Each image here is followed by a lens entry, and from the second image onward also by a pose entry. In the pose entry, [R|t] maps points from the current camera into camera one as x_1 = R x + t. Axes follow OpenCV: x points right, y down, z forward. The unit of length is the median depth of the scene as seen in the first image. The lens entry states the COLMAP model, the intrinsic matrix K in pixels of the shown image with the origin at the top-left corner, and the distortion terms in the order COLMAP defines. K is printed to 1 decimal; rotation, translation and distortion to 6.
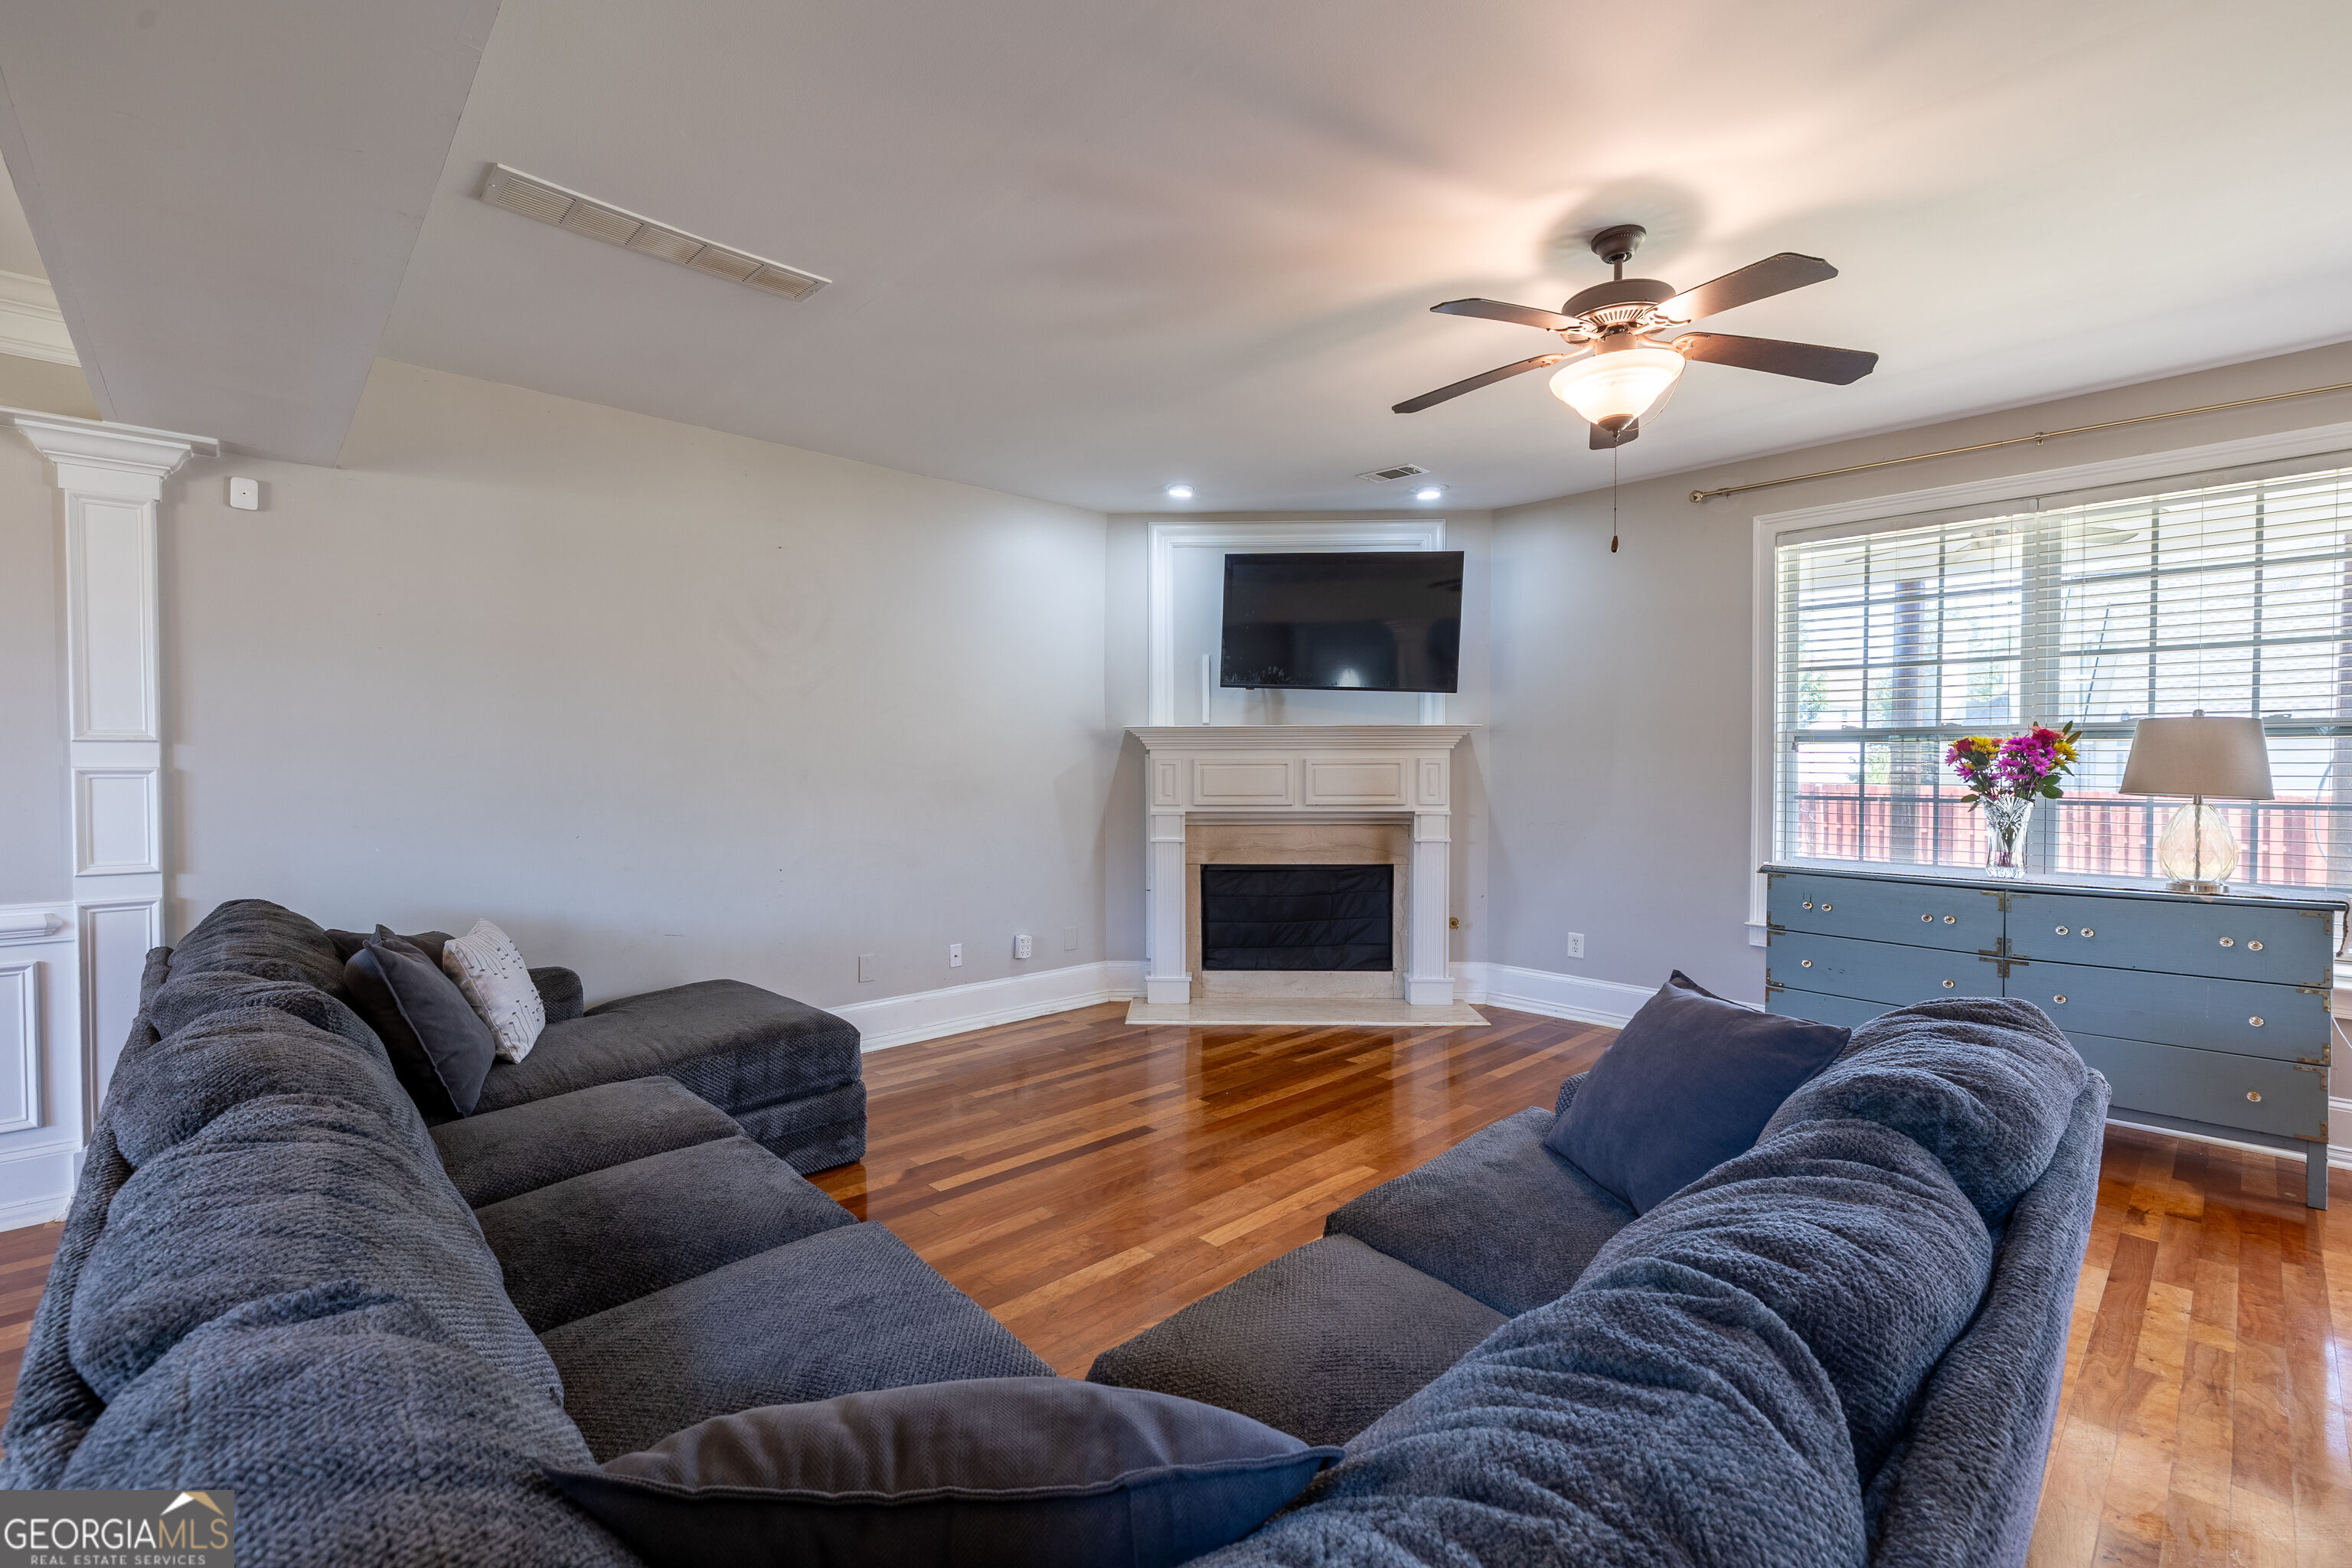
lens RADIAL K [[988.5, 0, 1168.4], [0, 988.5, 784.6], [0, 0, 1]] dist [0.004177, 0.000248]
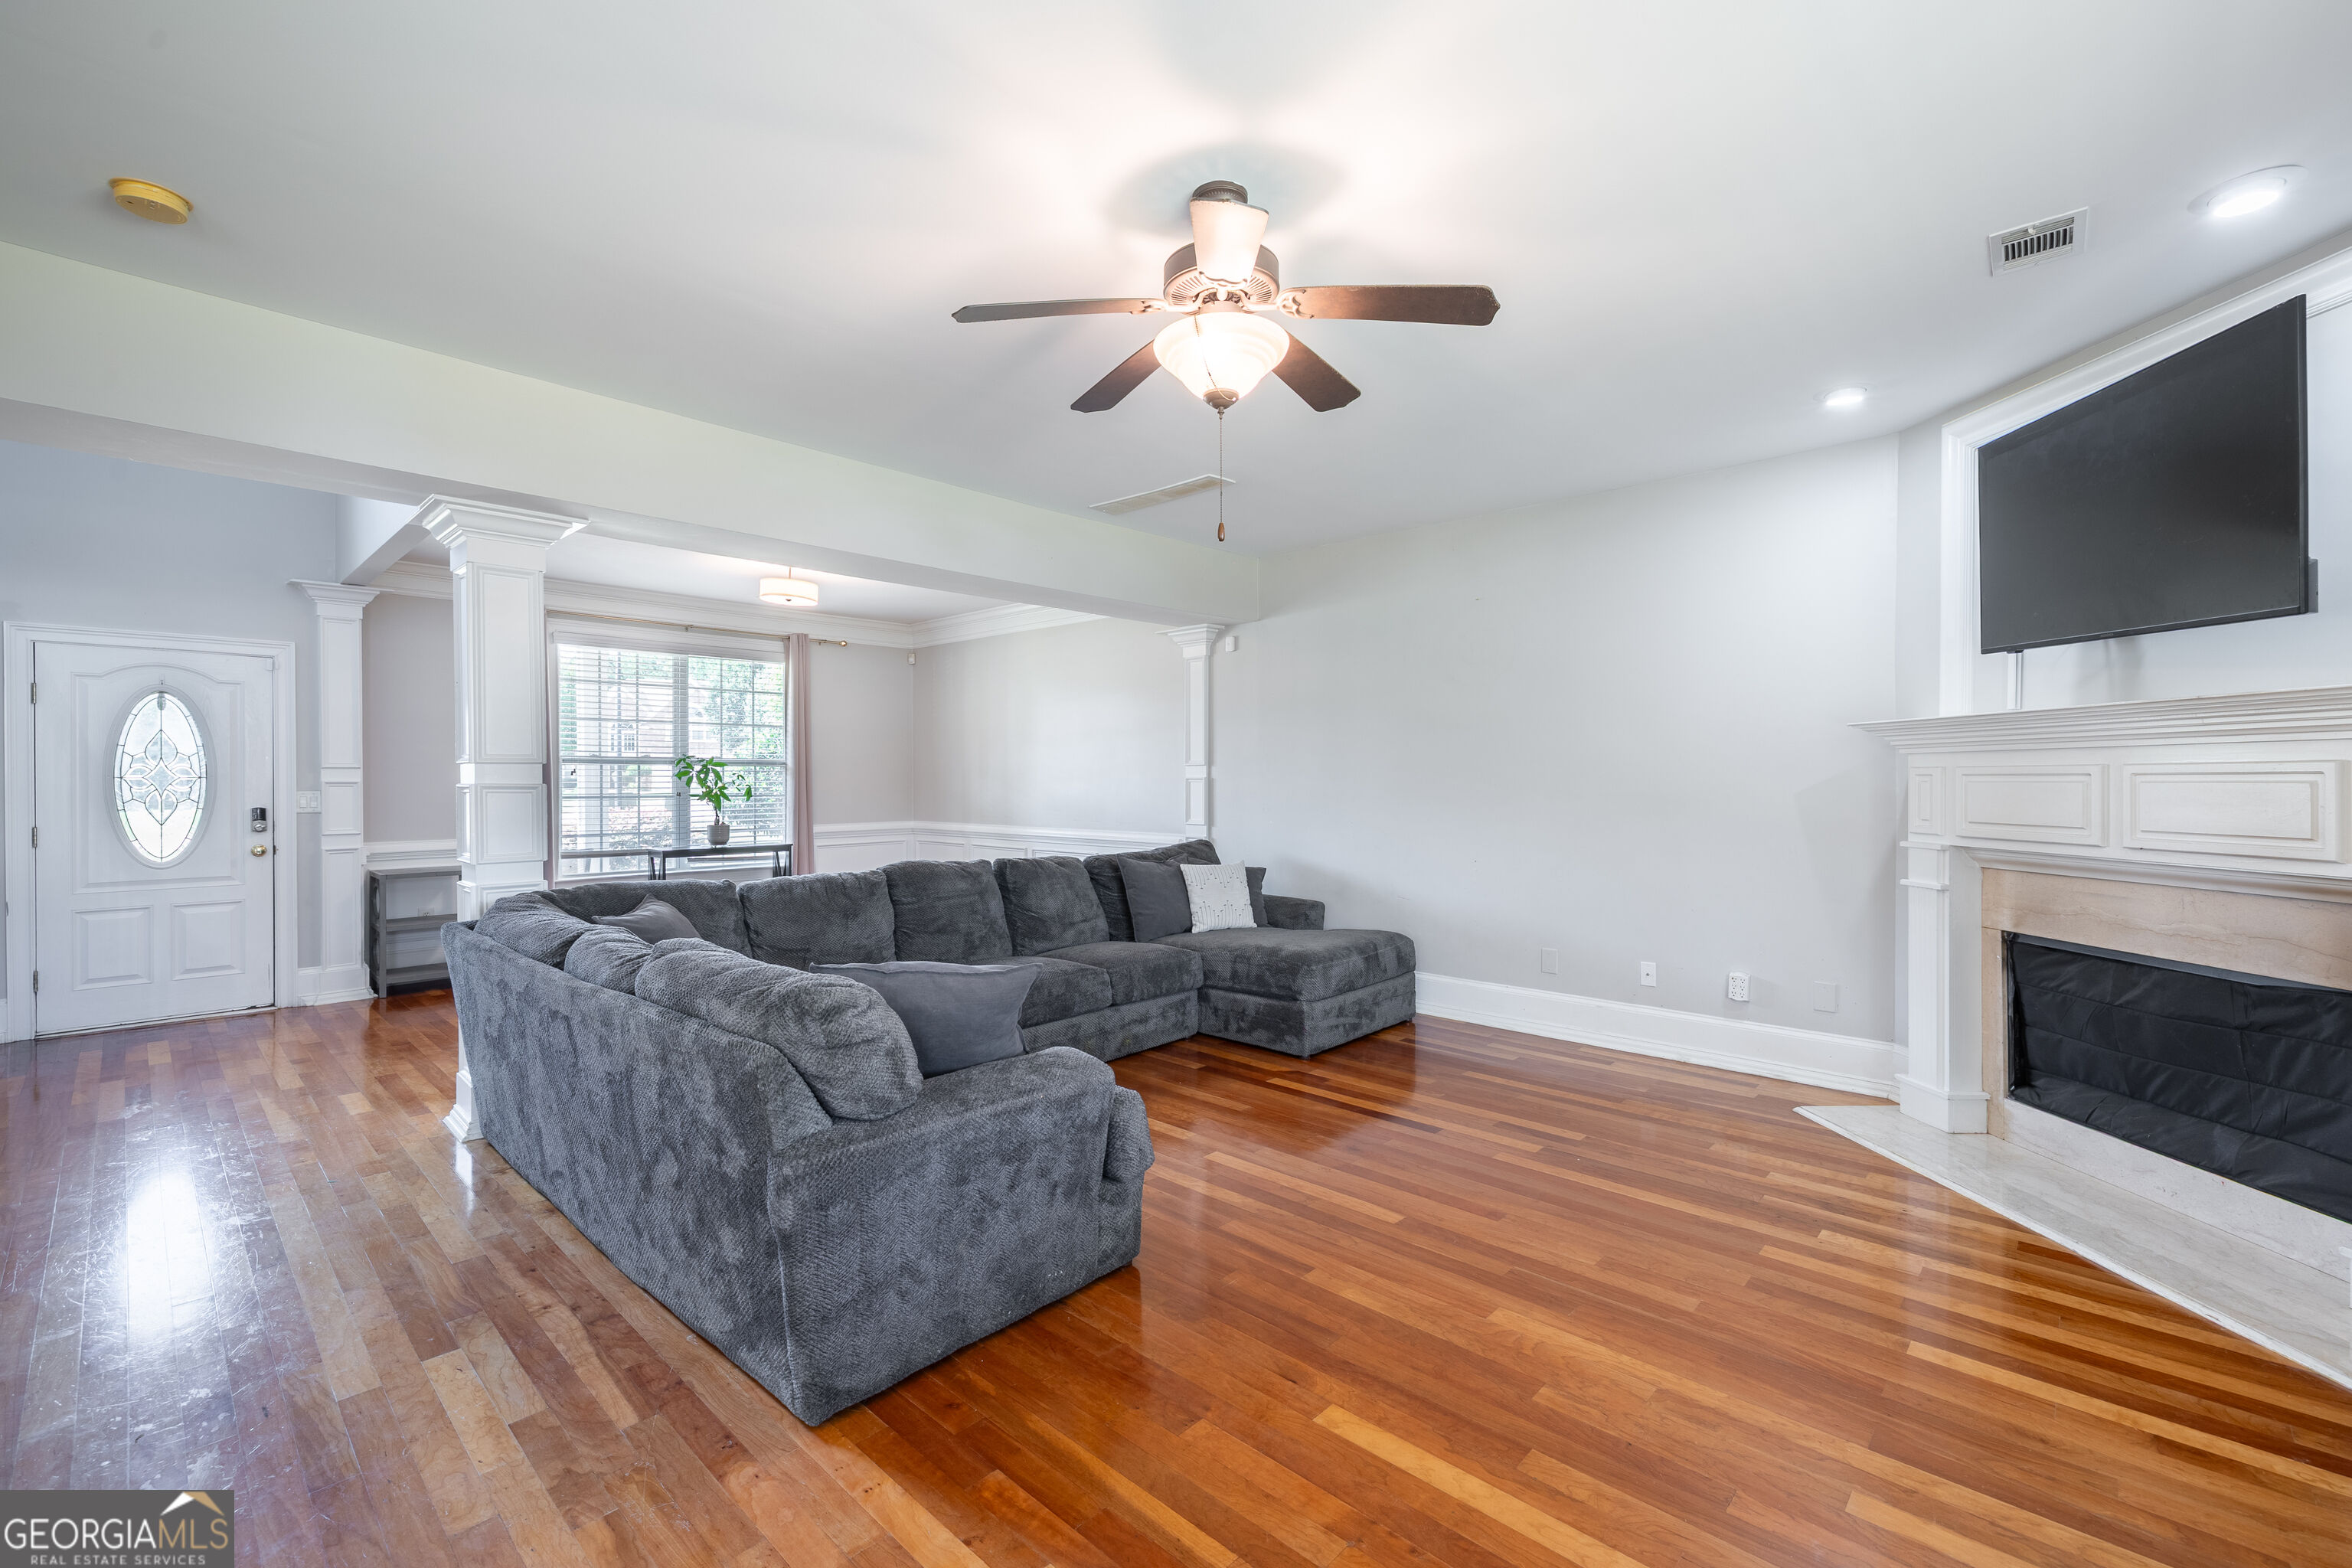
lens RADIAL K [[974.6, 0, 1176.0], [0, 974.6, 784.0], [0, 0, 1]] dist [0.000473, 0.000009]
pose [[0.087696, 0.006453, -0.996126, 0.690560], [-0.021146, 0.999766, 0.004615, -0.006659], [0.995923, 0.020659, 0.087812, 0.457479]]
